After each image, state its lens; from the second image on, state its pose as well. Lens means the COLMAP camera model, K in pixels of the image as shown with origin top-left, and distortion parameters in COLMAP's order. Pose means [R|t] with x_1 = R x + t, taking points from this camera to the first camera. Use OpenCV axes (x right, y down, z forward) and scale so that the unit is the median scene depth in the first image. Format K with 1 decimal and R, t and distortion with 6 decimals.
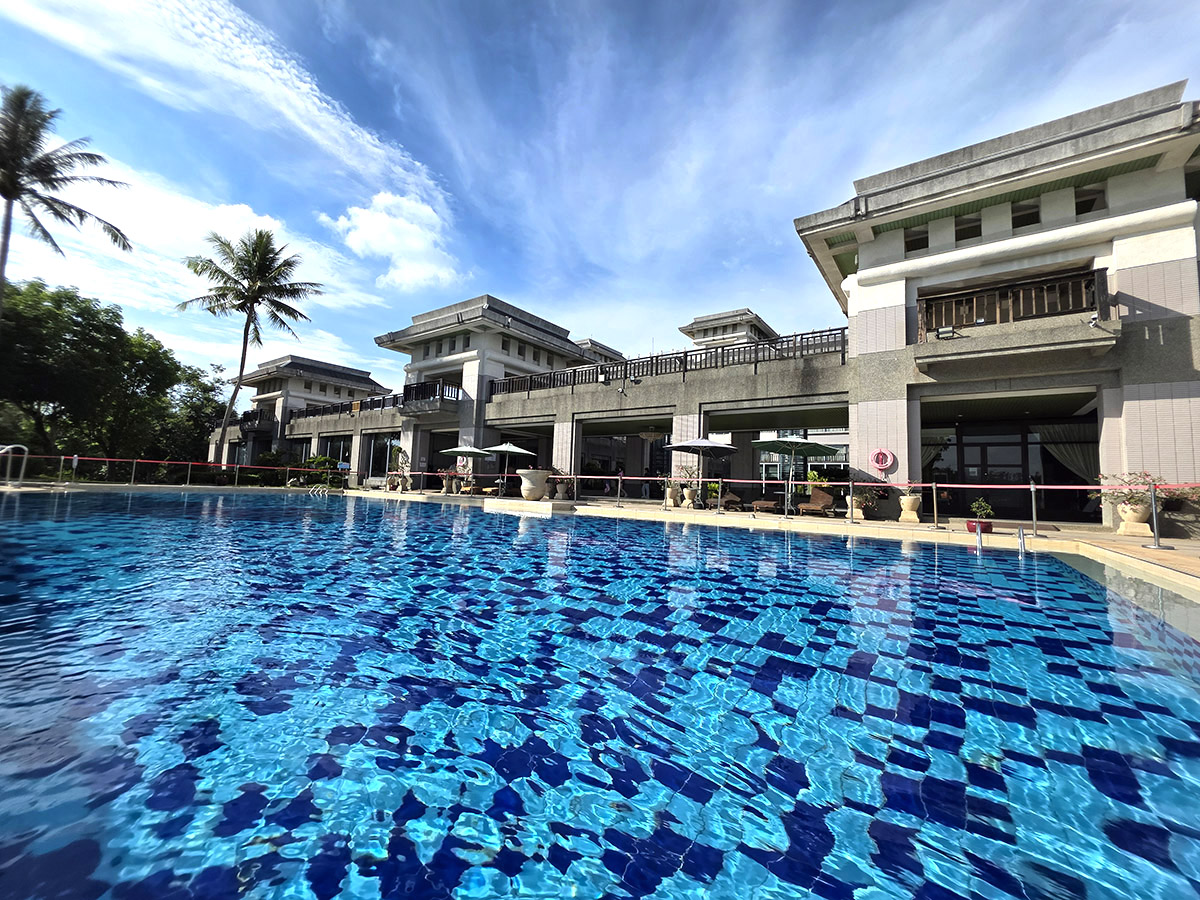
lens RADIAL K [[480.3, 0, 599.0], [0, 480.3, 446.6], [0, 0, 1]] dist [-0.000245, -0.000072]
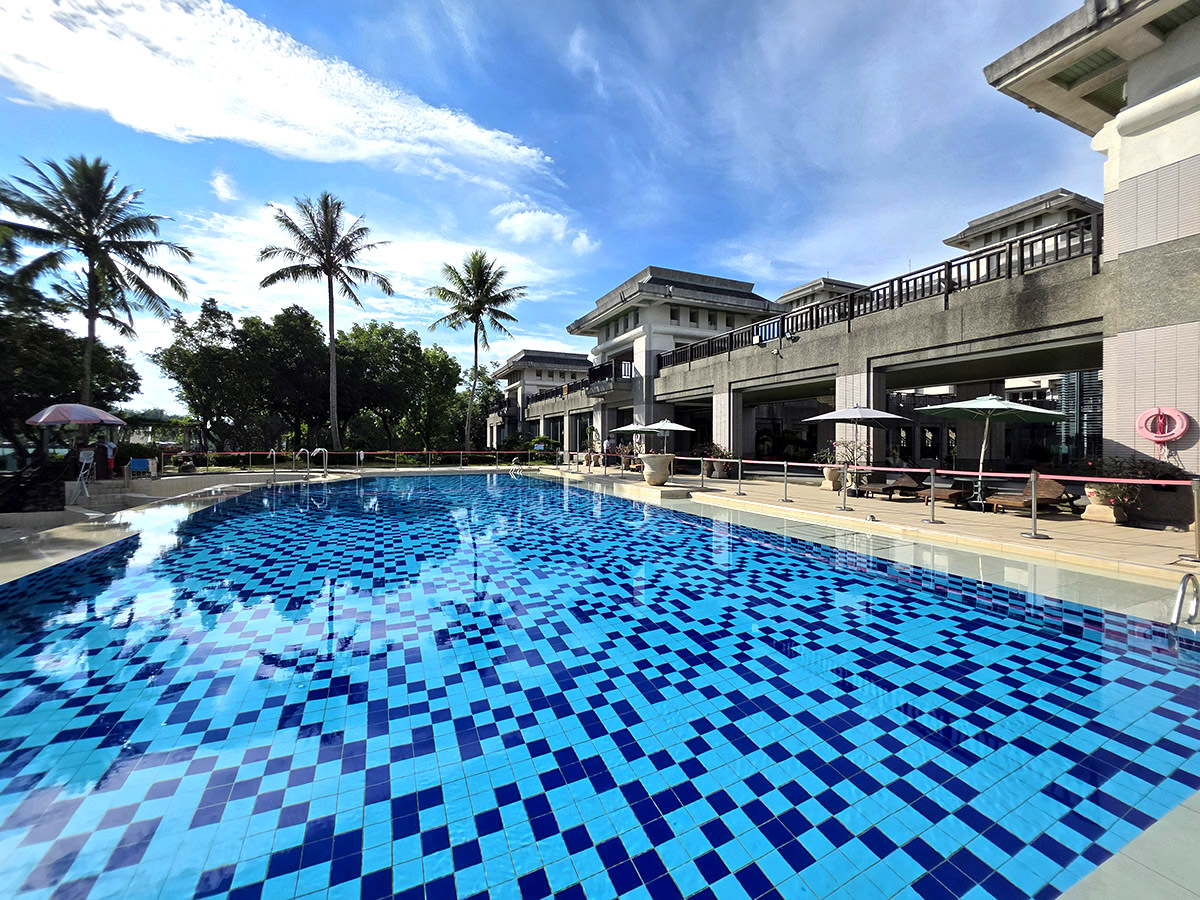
lens RADIAL K [[486.4, 0, 595.3], [0, 486.4, 445.3], [0, 0, 1]] dist [0.000054, -0.000066]
pose [[0.863256, -0.035666, -0.503505, 0.178527], [0.074785, 0.995529, 0.057701, -0.023347], [0.499196, -0.087465, 0.862063, 0.075525]]
